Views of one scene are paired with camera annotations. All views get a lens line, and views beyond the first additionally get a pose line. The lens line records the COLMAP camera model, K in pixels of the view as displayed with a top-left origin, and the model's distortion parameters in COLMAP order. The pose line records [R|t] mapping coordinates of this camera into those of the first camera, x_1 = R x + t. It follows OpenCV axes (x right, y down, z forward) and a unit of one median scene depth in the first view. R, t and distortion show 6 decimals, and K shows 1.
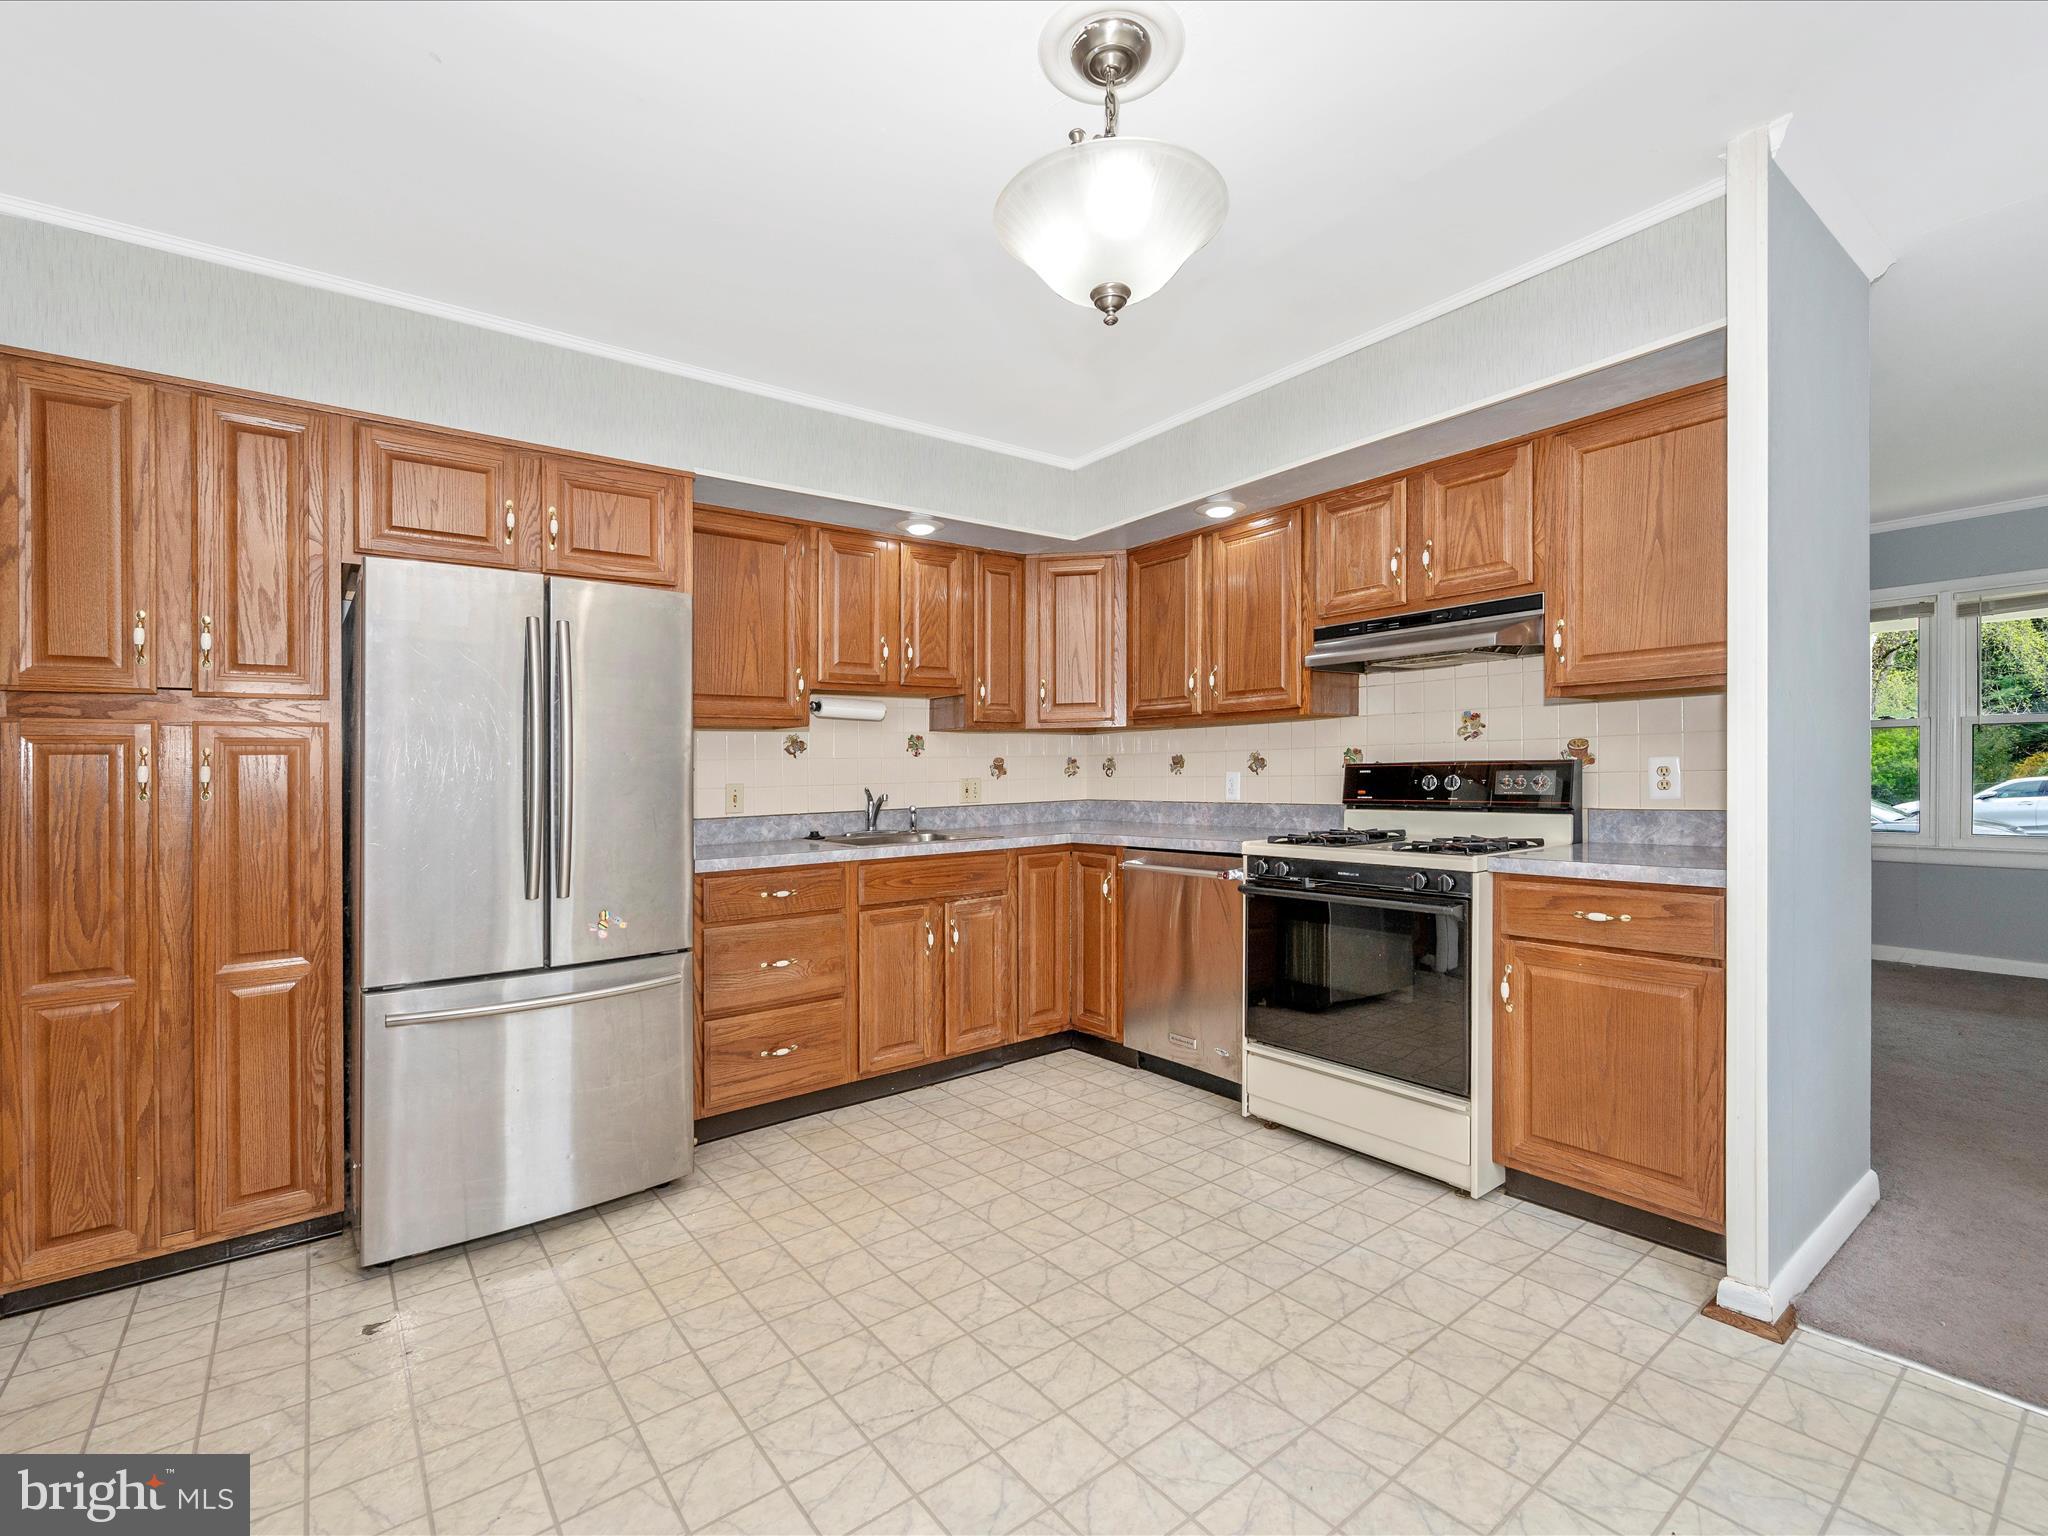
lens RADIAL K [[900.1, 0, 1024.0], [0, 900.1, 768.0], [0, 0, 1]] dist [0.000533, -0.000199]
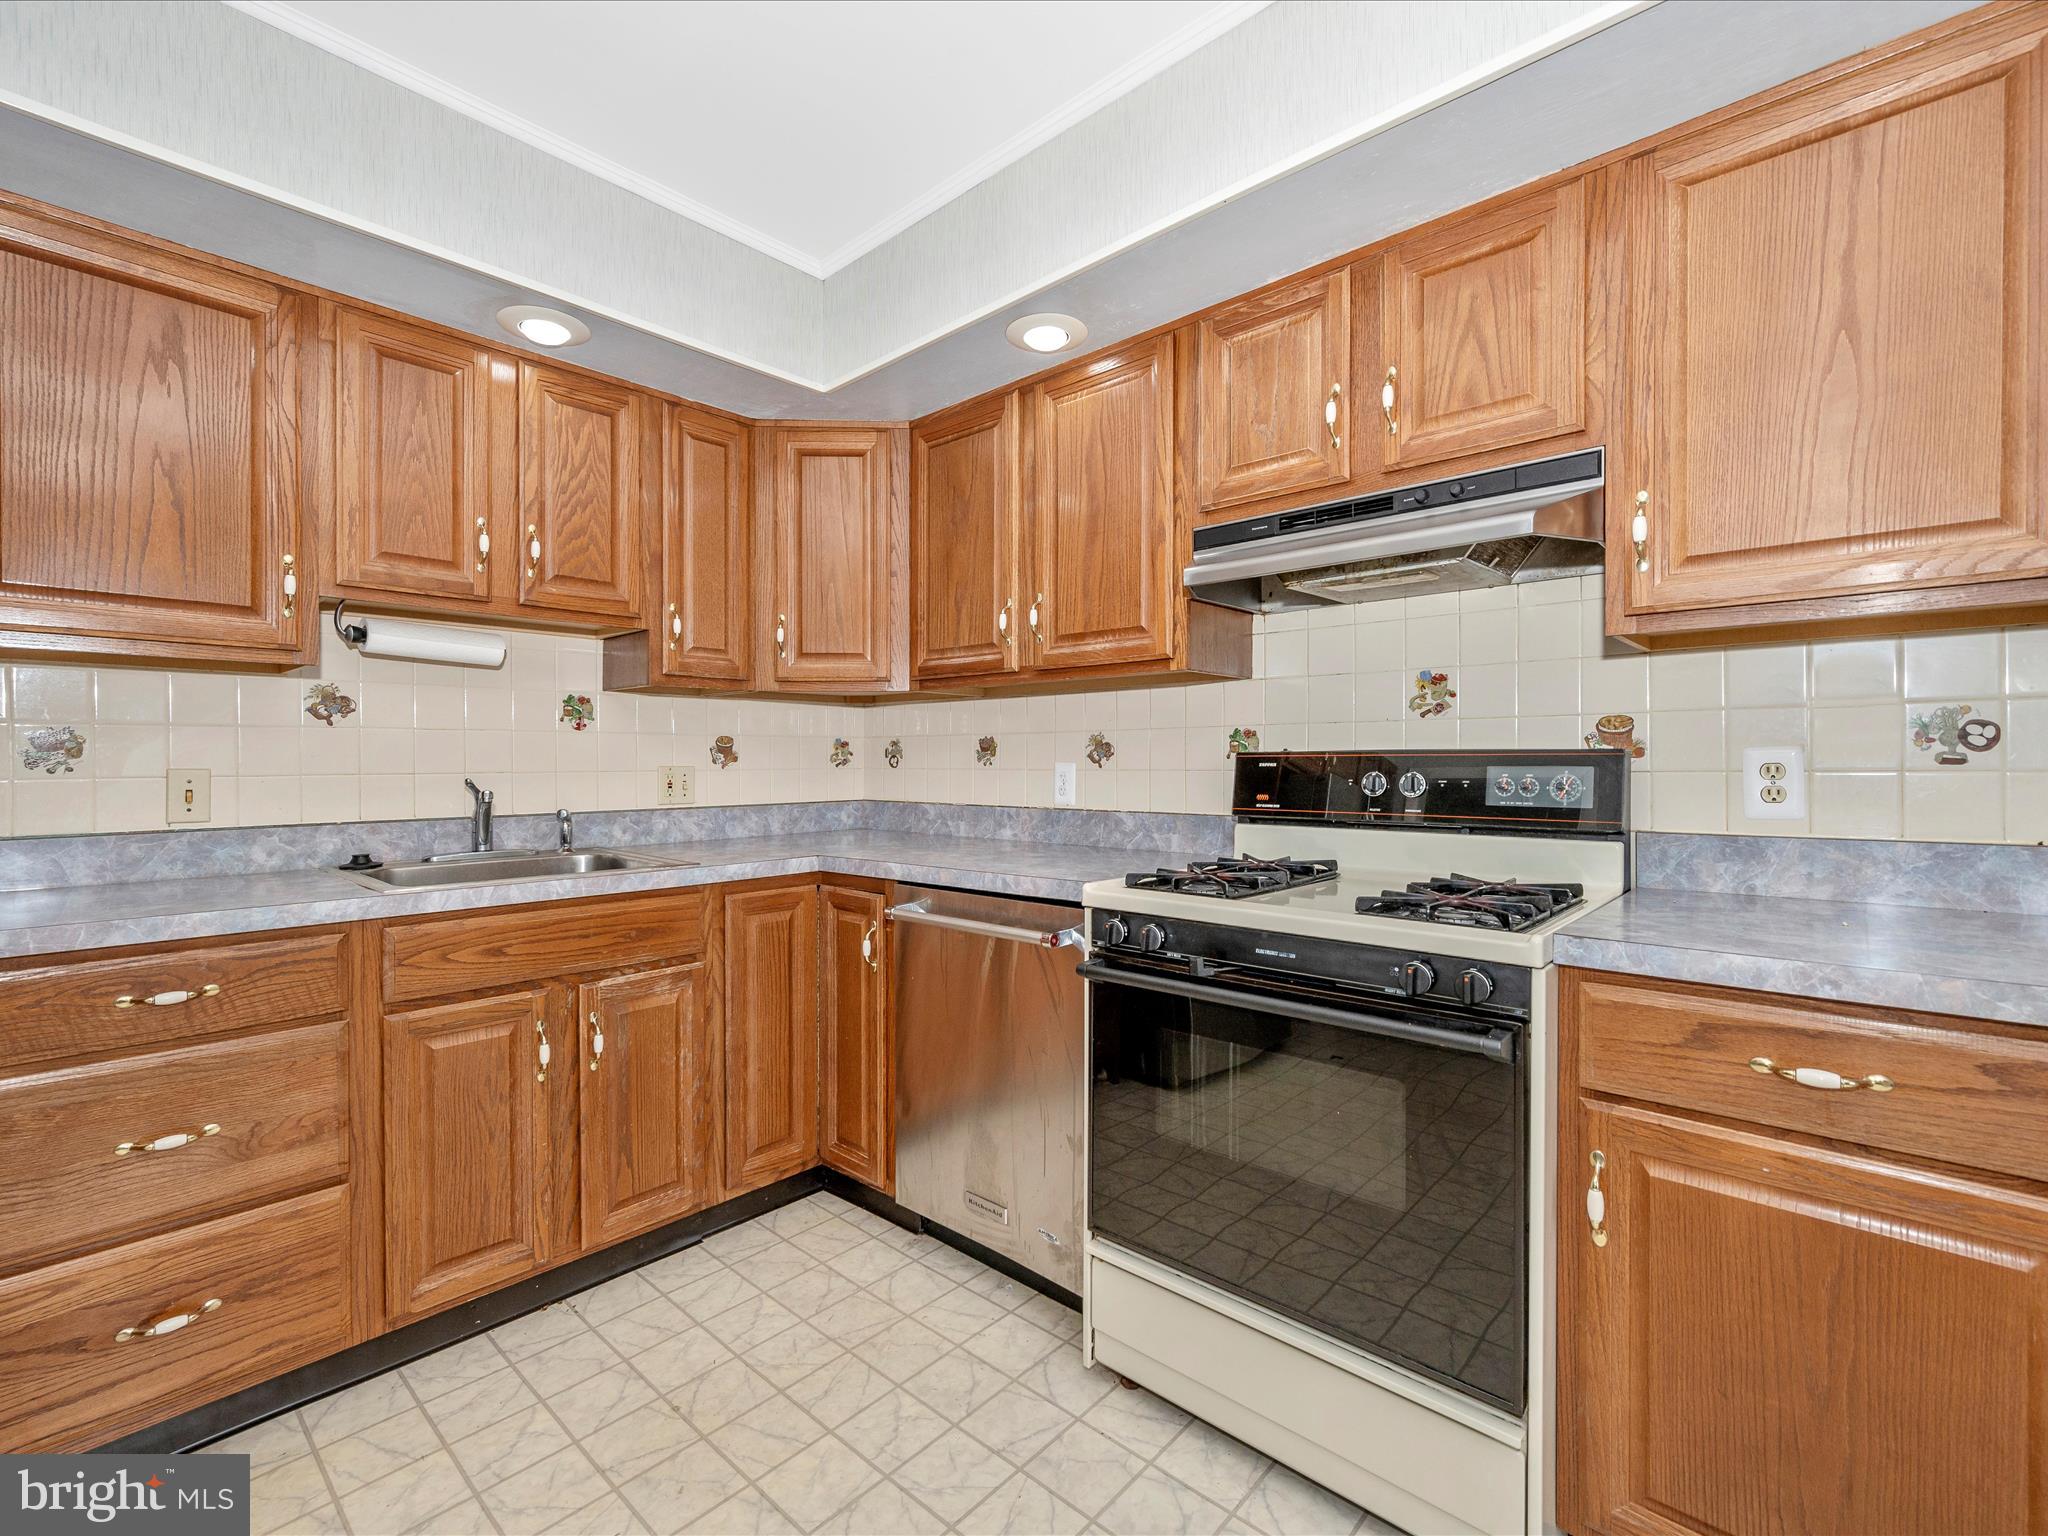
lens RADIAL K [[913.1, 0, 1023.8], [0, 913.1, 771.2], [0, 0, 1]] dist [0.001495, 0.000301]
pose [[0.986121, 0.014406, 0.165404, 0.130917], [-0.016432, 0.999806, 0.010886, 0.005639], [-0.165215, -0.013453, 0.986166, 0.493642]]
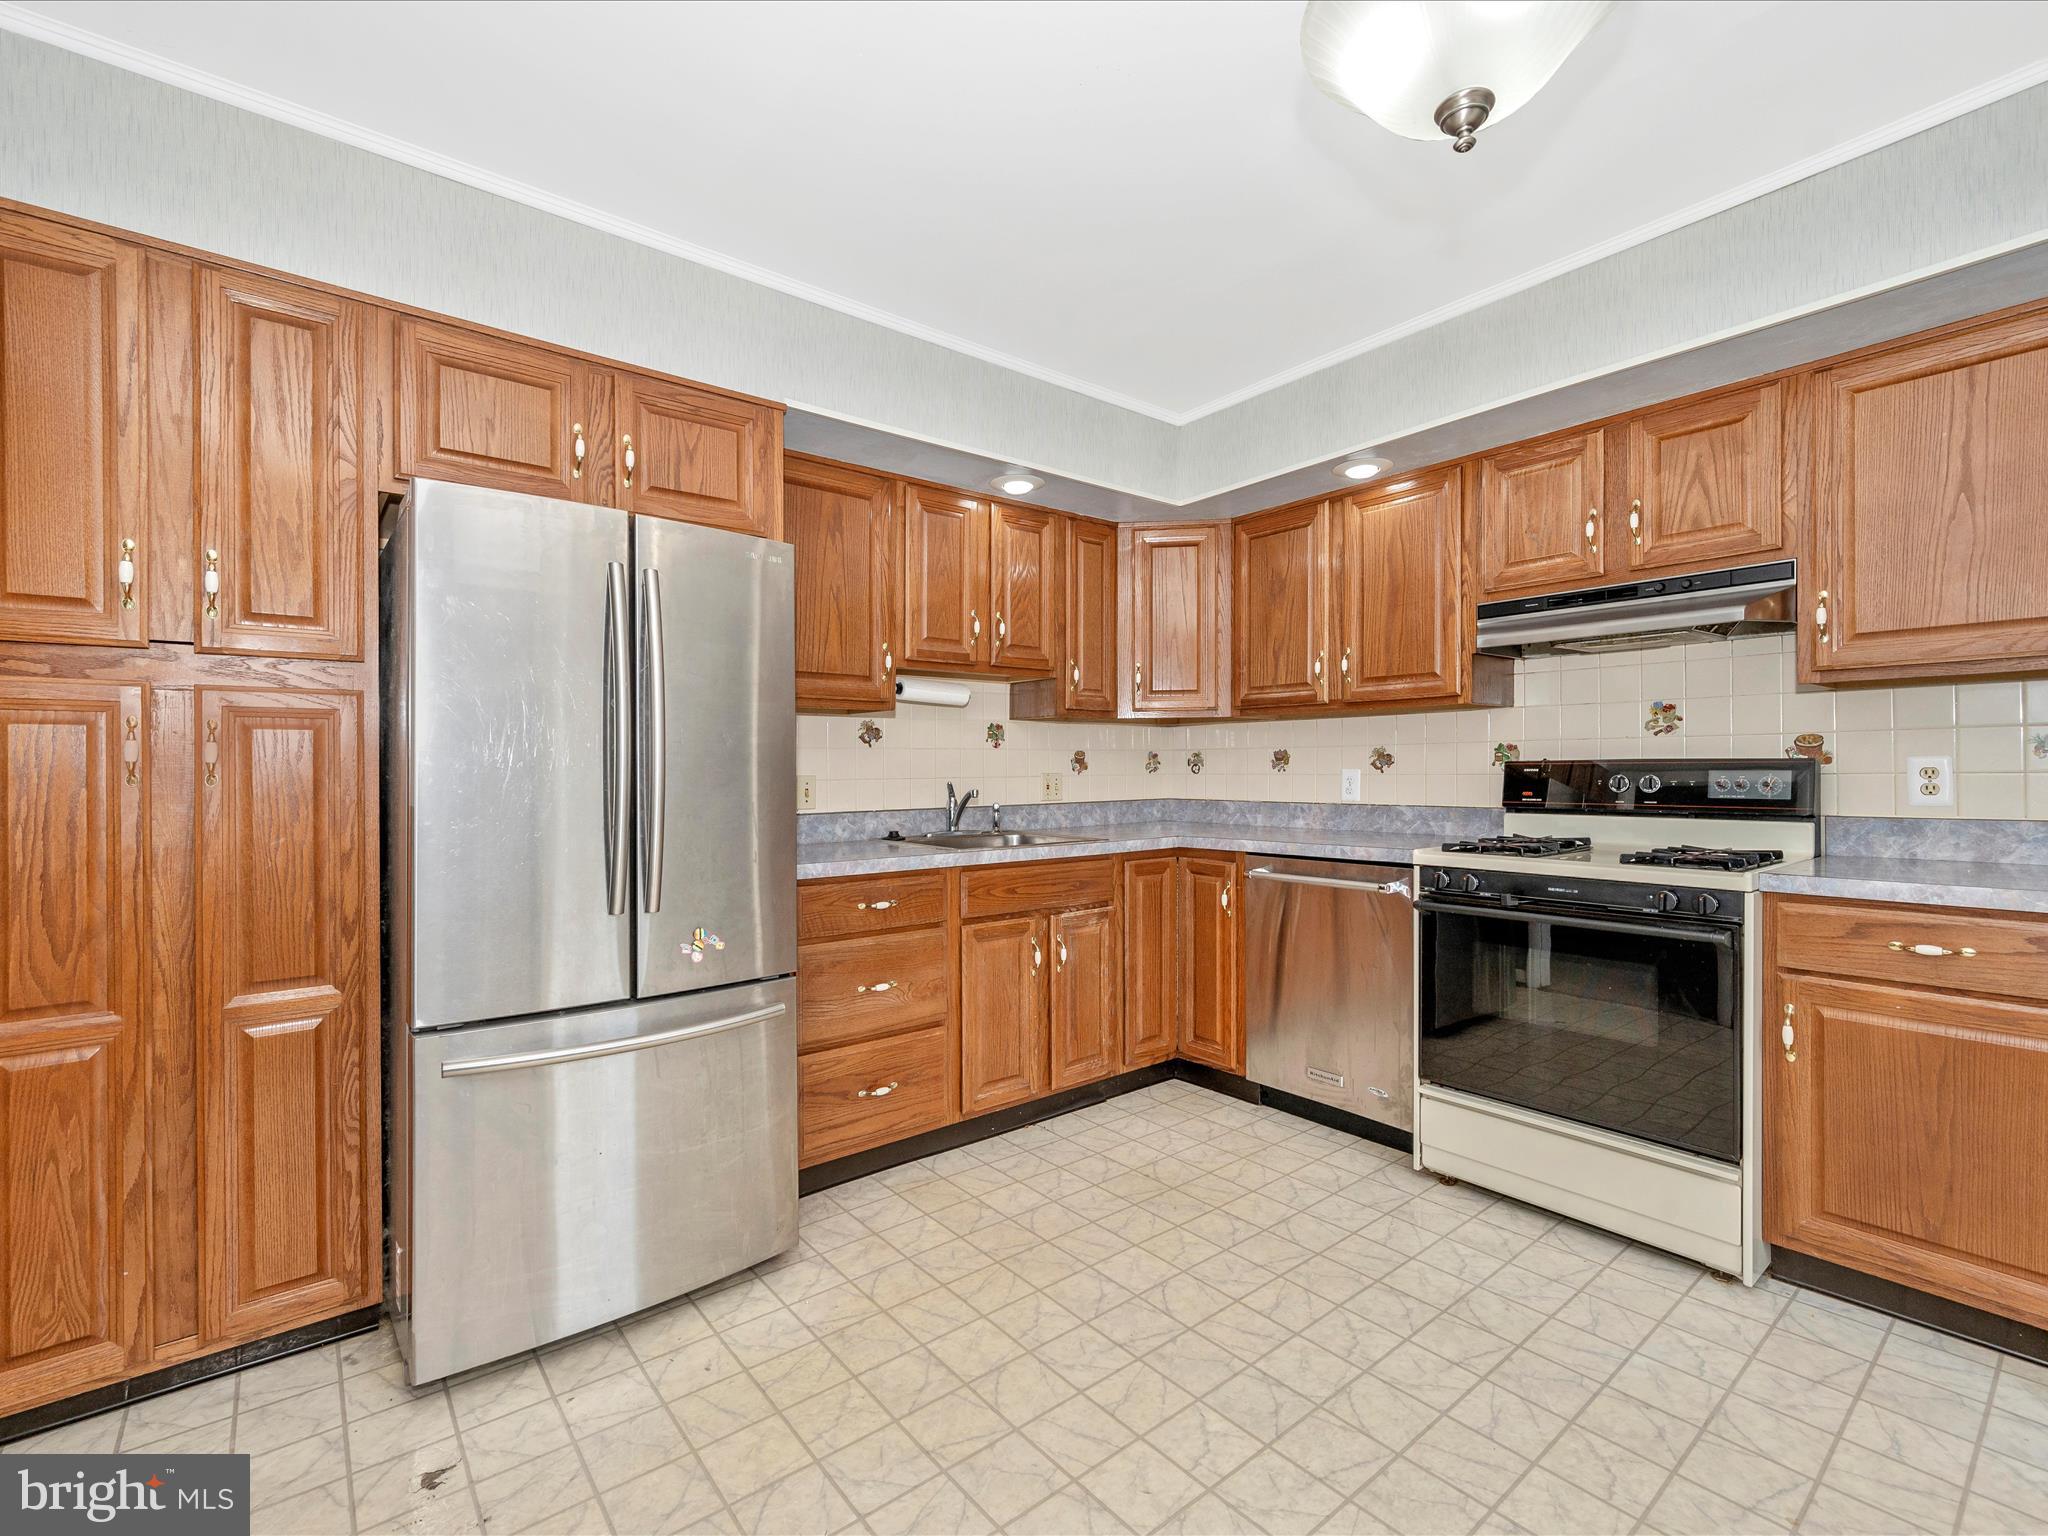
lens RADIAL K [[912.5, 0, 1020.4], [0, 912.5, 776.8], [0, 0, 1]] dist [-0.001042, 0.000370]
pose [[0.999918, 0.011762, 0.004991, -0.149440], [-0.011820, 0.999860, 0.011830, 0.007348], [-0.004851, -0.011888, 0.999918, 0.145748]]
